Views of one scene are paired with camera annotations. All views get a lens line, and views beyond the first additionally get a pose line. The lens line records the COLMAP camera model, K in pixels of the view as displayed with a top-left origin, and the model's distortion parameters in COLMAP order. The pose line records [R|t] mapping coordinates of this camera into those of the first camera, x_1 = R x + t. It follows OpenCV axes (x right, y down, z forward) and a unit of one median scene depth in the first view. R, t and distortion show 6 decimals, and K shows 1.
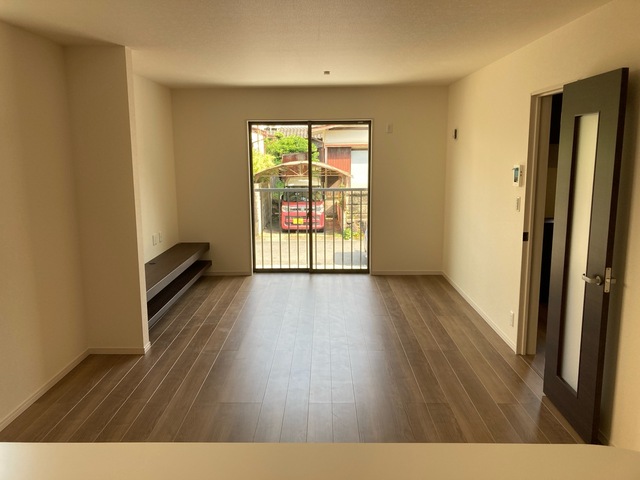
lens RADIAL K [[522.4, 0, 317.7], [0, 522.4, 237.4], [0, 0, 1]] dist [0.029121, -0.034897]
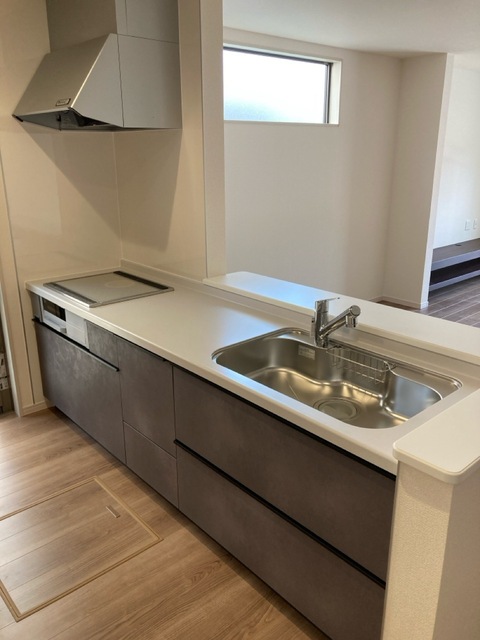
lens RADIAL K [[522.4, 0, 240.6], [0, 522.4, 319.4], [0, 0, 1]] dist [0.029121, -0.034897]
pose [[0.675660, 0.220860, -0.703352, 0.292147], [-0.105709, 0.973235, 0.204058, 0.032849], [0.729595, -0.063523, 0.680923, -0.199511]]
